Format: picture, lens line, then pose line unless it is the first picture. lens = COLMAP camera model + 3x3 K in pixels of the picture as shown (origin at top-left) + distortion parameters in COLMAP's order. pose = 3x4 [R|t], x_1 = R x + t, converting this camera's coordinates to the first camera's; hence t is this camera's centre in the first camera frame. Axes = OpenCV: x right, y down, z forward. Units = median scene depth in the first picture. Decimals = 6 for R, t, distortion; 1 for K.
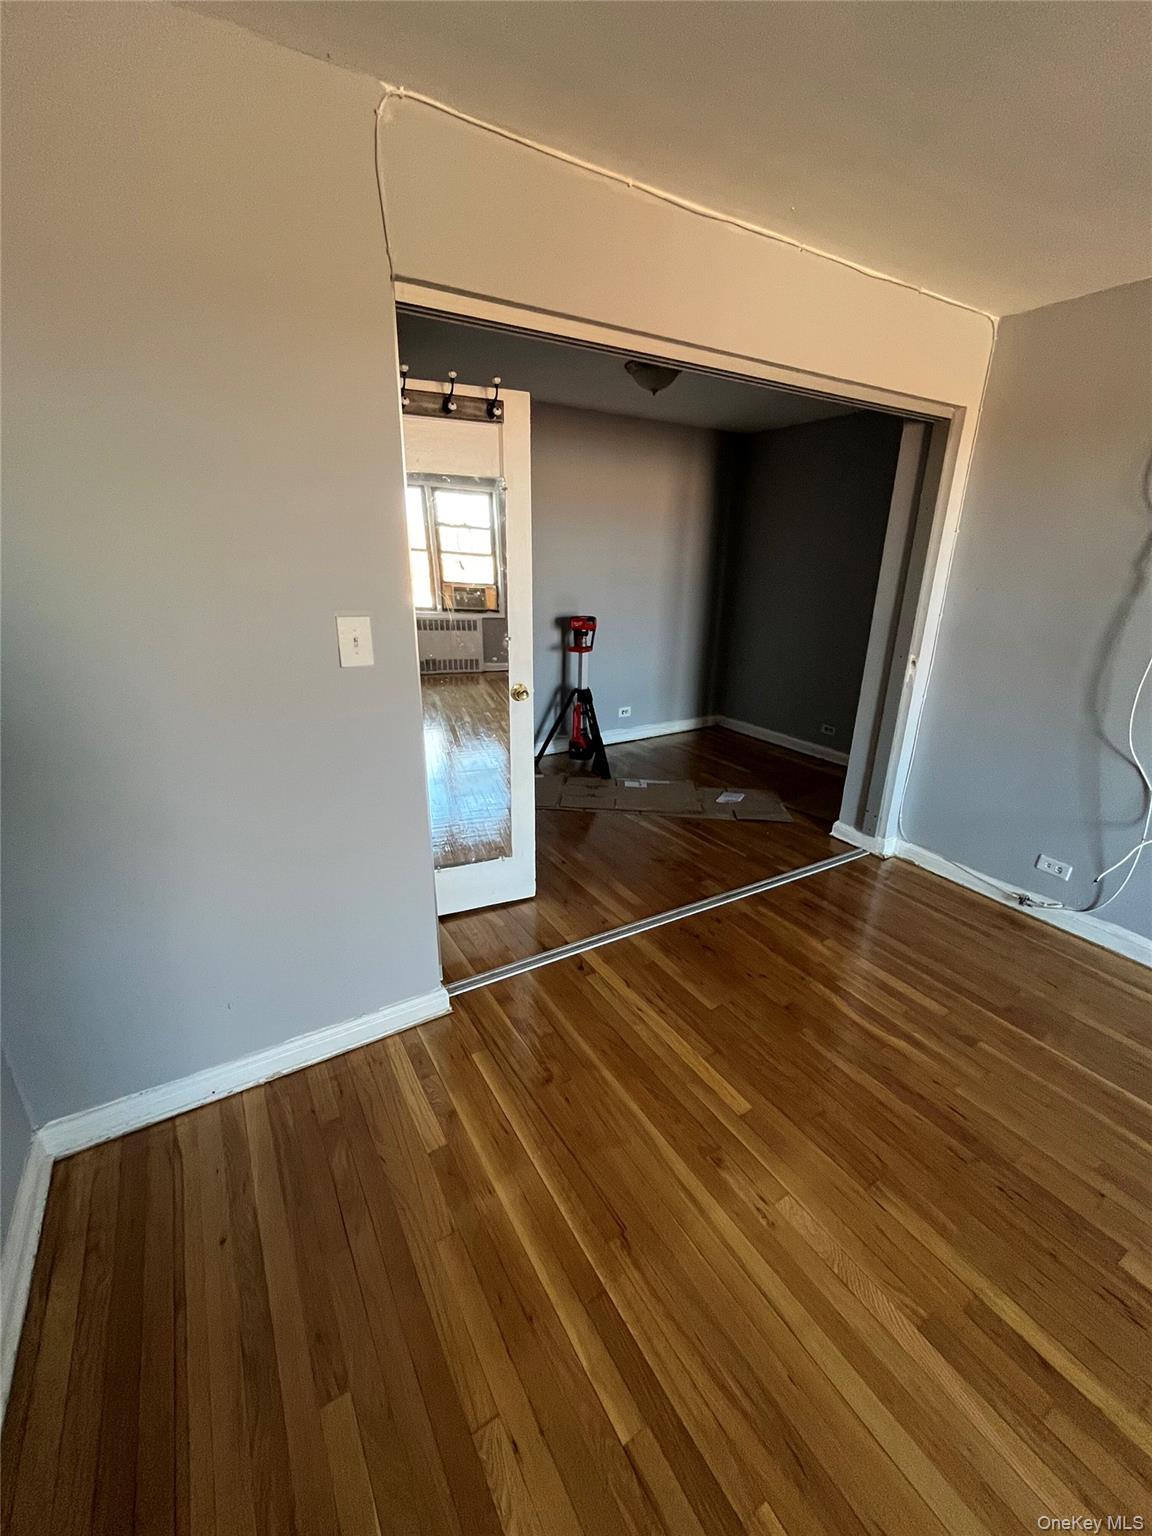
lens RADIAL K [[627.6, 0, 575.1], [0, 627.6, 765.1], [0, 0, 1]] dist [0.000272, 0.000024]
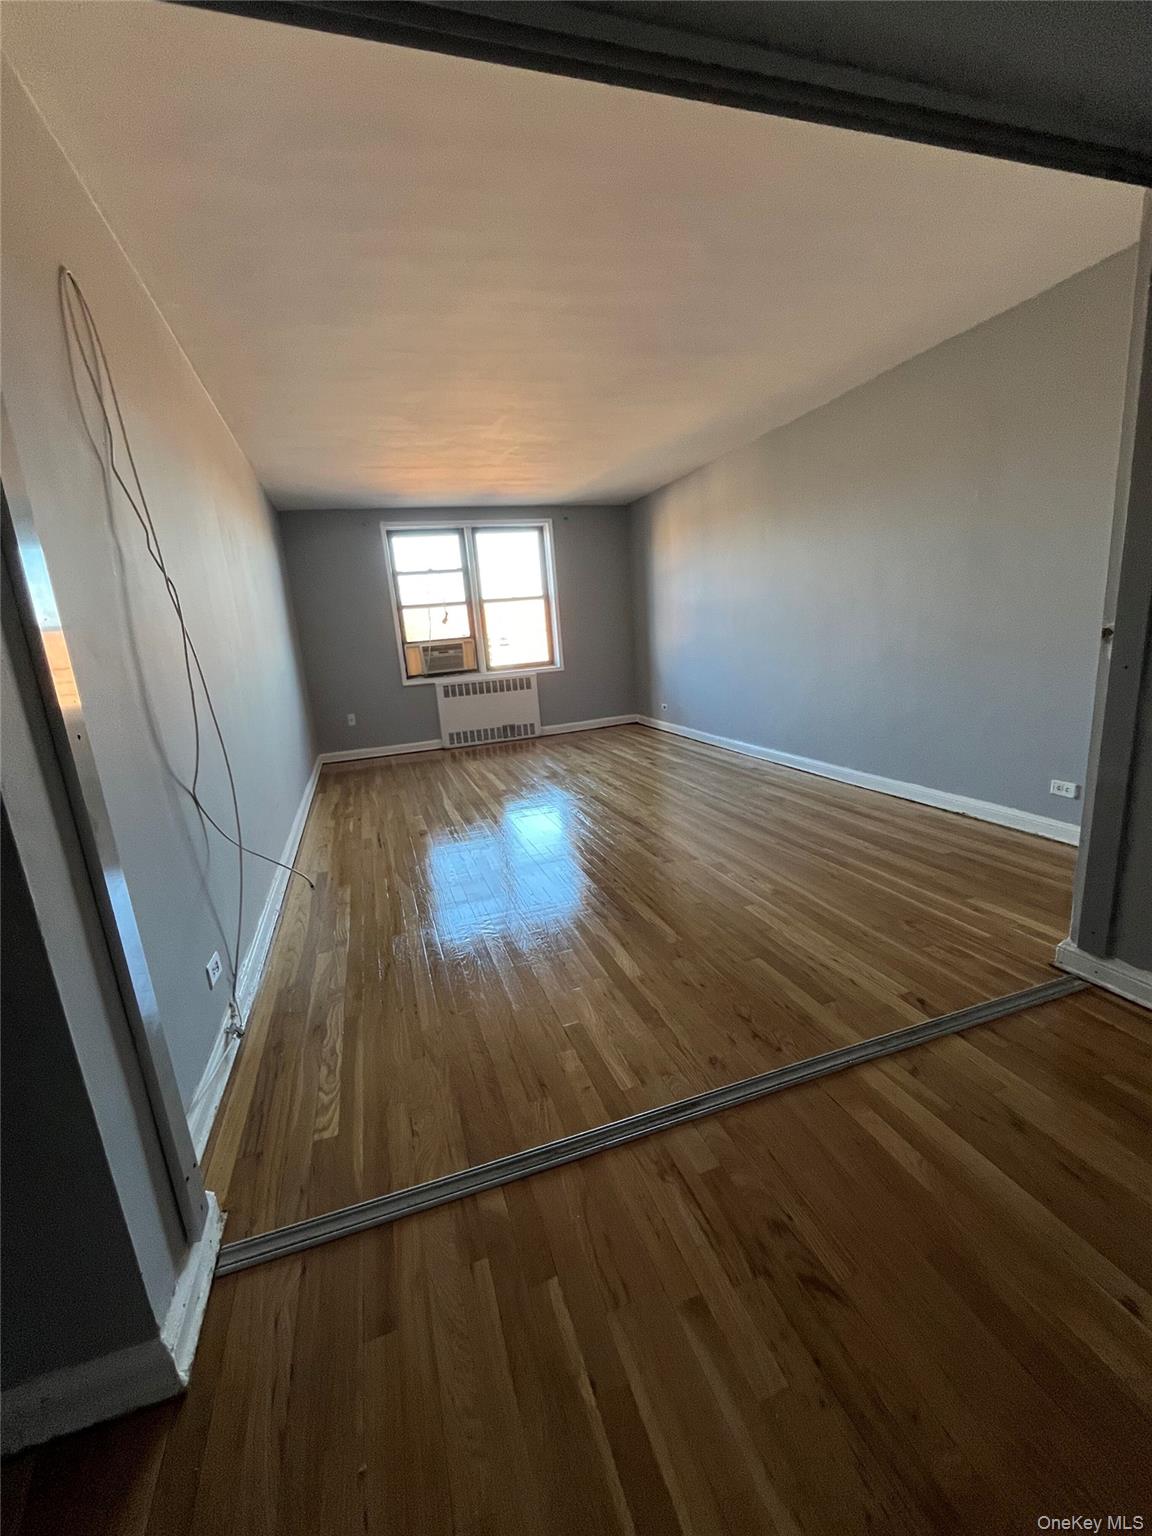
lens RADIAL K [[627.6, 0, 575.1], [0, 627.6, 765.1], [0, 0, 1]] dist [0.000272, 0.000024]
pose [[-0.973550, 0.007192, 0.228360, 0.265383], [0.126091, 0.850420, 0.510771, -0.406323], [-0.190529, 0.526056, -0.828833, 1.687844]]
